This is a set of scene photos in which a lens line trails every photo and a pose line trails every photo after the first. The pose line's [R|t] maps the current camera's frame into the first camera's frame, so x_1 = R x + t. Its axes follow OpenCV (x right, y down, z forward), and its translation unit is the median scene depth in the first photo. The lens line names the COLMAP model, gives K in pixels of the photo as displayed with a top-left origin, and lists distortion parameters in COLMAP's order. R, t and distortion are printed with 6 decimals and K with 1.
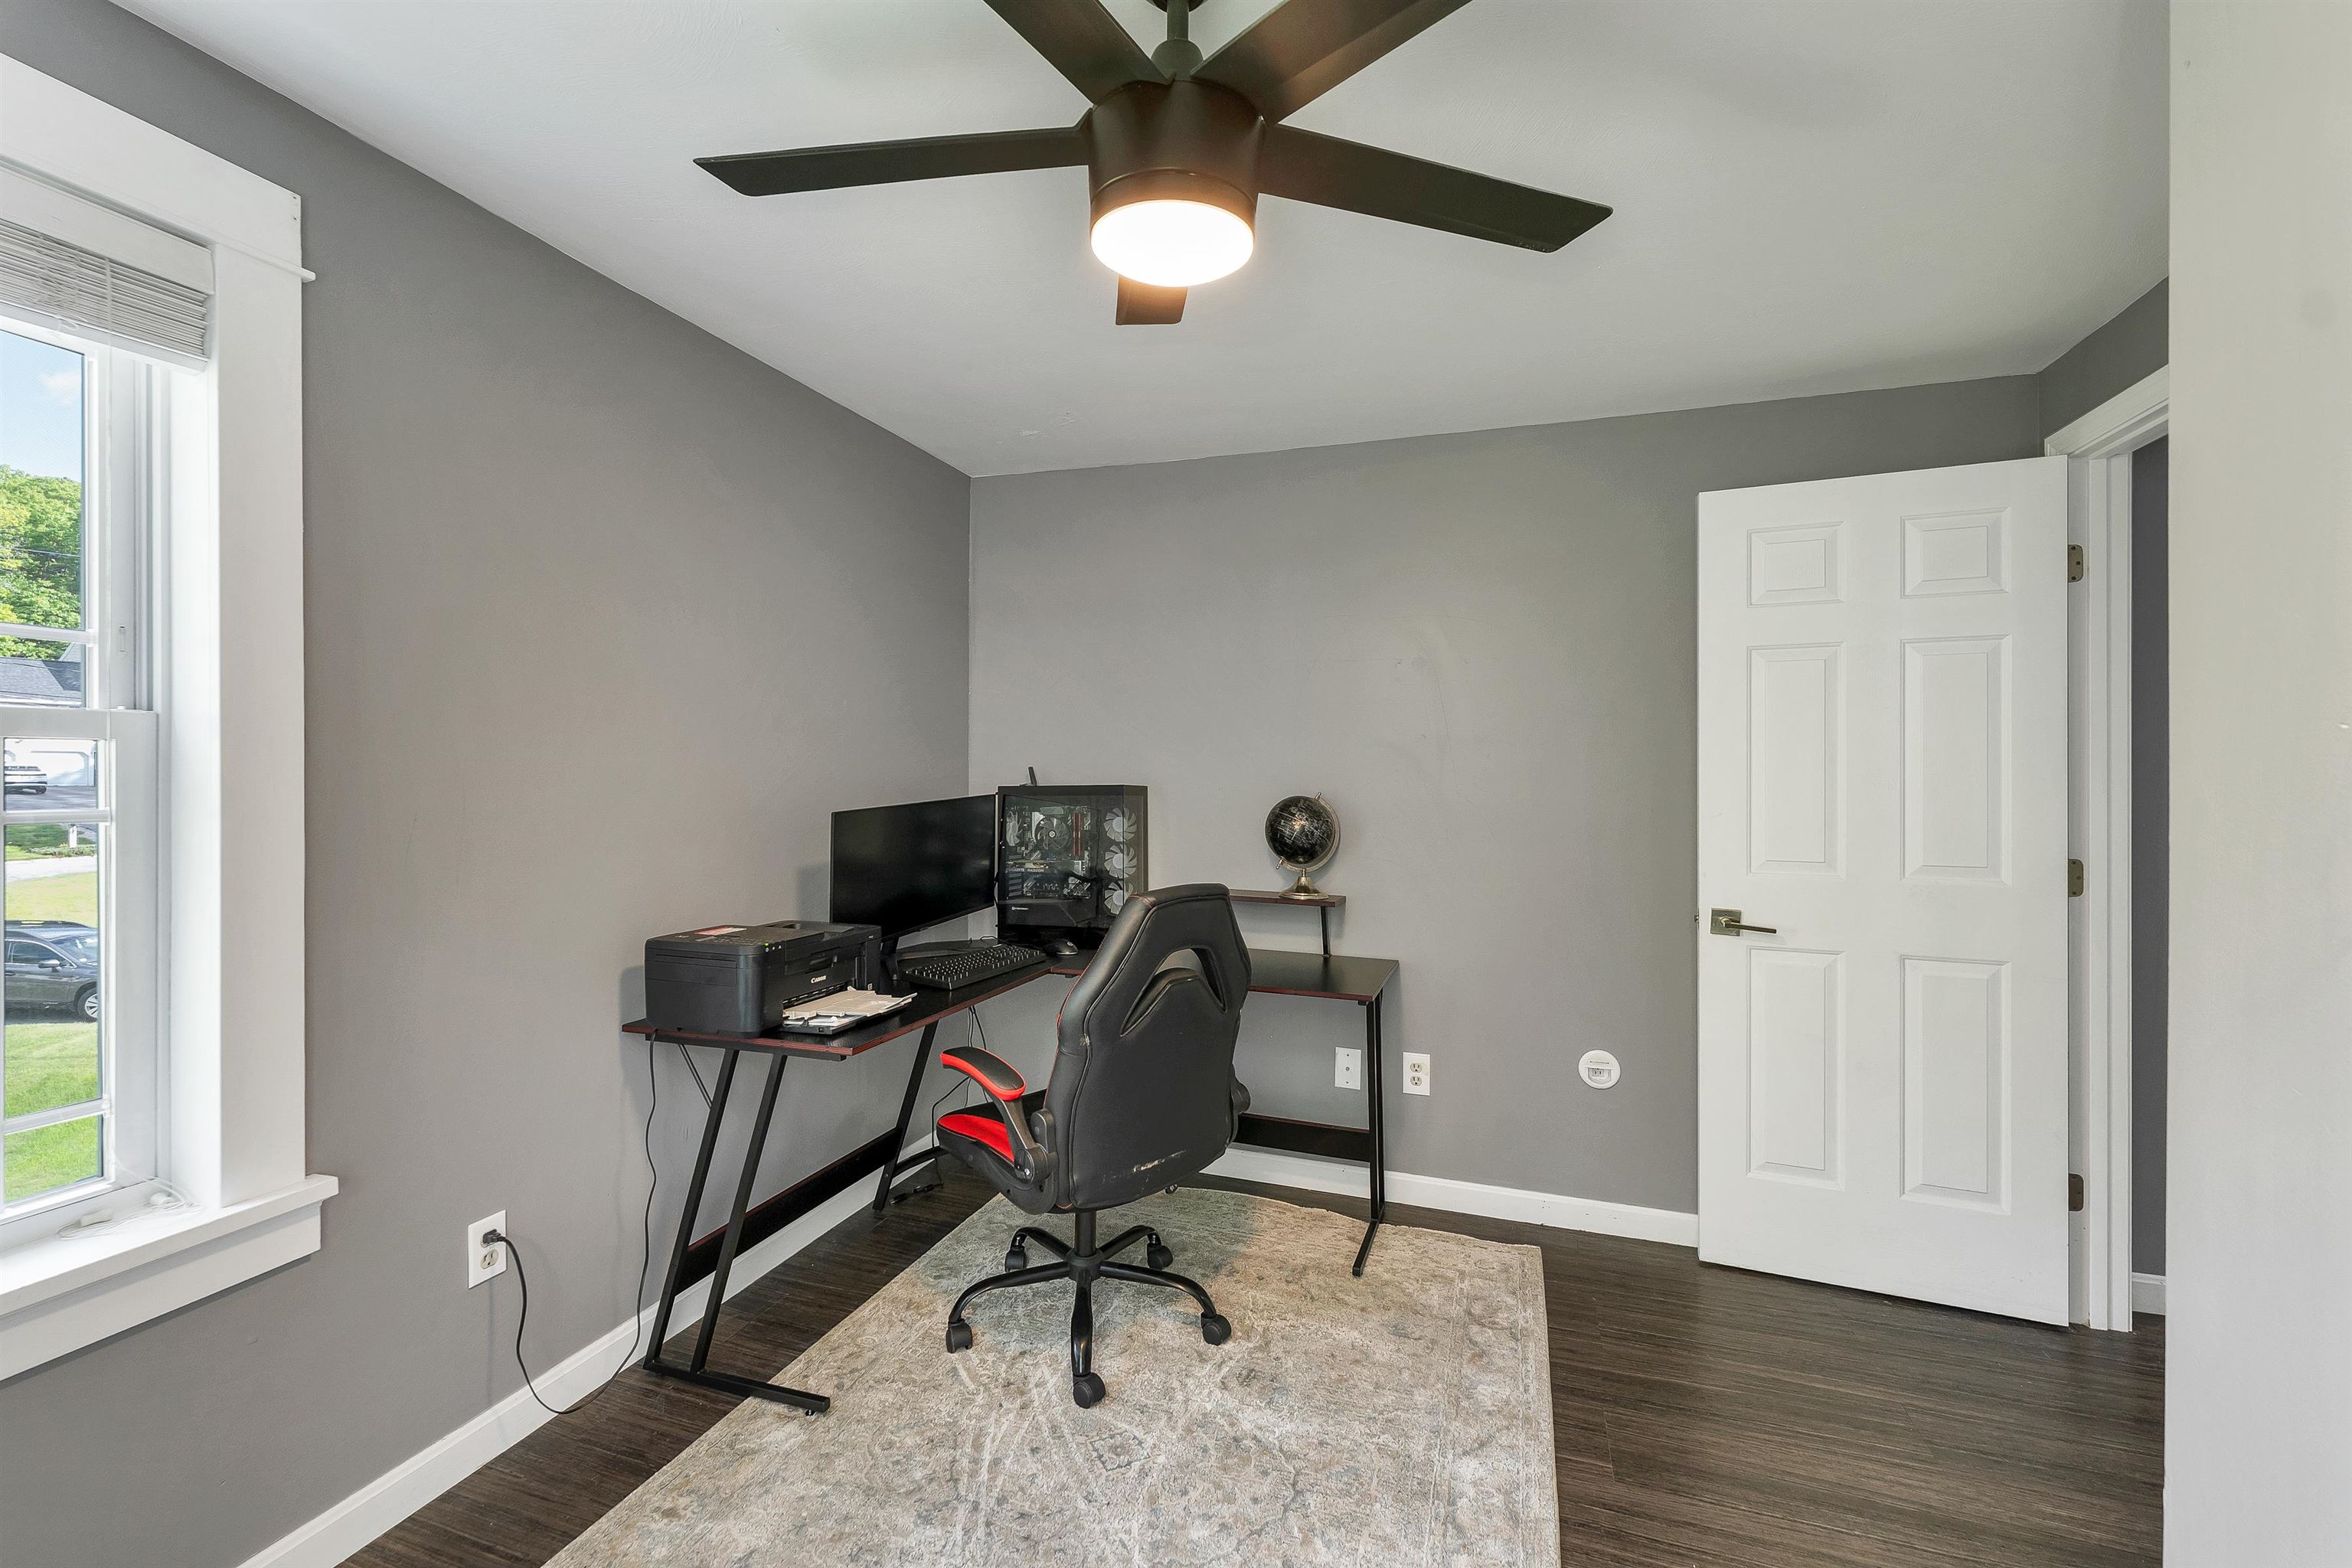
lens RADIAL K [[987.2, 0, 1096.7], [0, 987.2, 777.1], [0, 0, 1]] dist [0.007403, -0.000952]
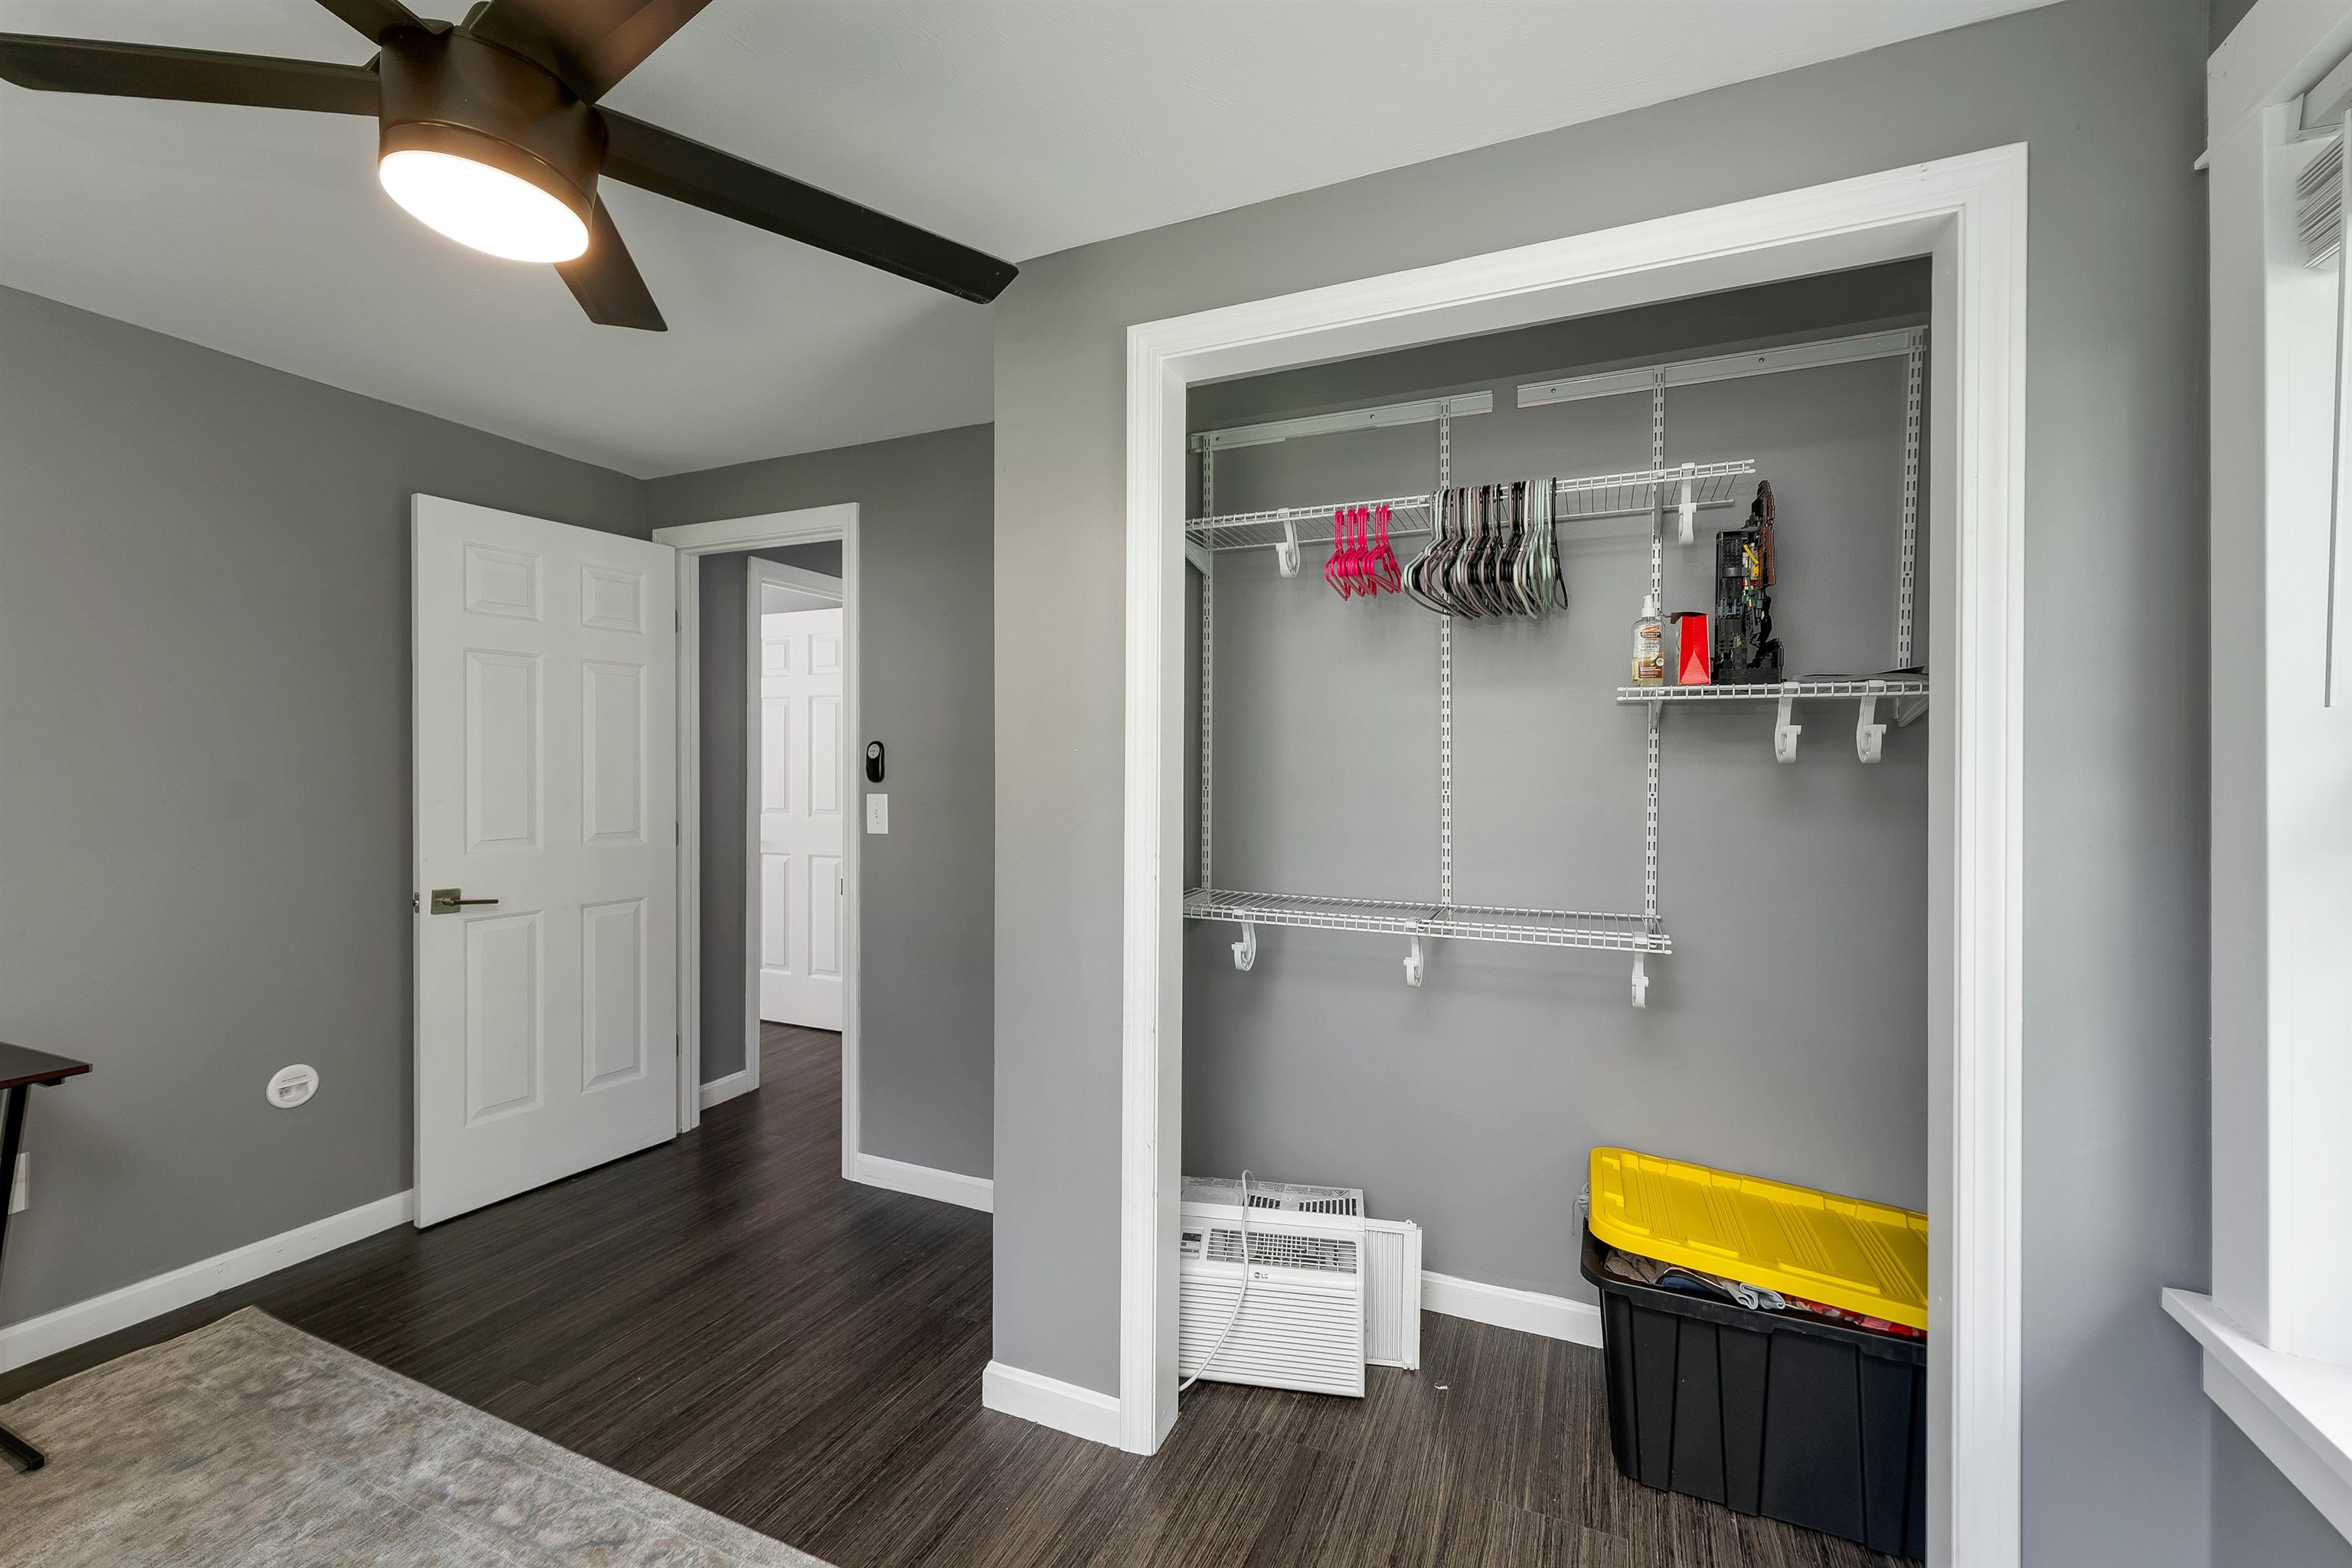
lens RADIAL K [[987.2, 0, 1194.0], [0, 987.2, 770.1], [0, 0, 1]] dist [0.007403, -0.000952]
pose [[0.058729, -0.004751, 0.998263, -0.430998], [0.000615, 0.999989, 0.004723, -0.000457], [-0.998274, 0.000336, 0.058732, 0.139230]]
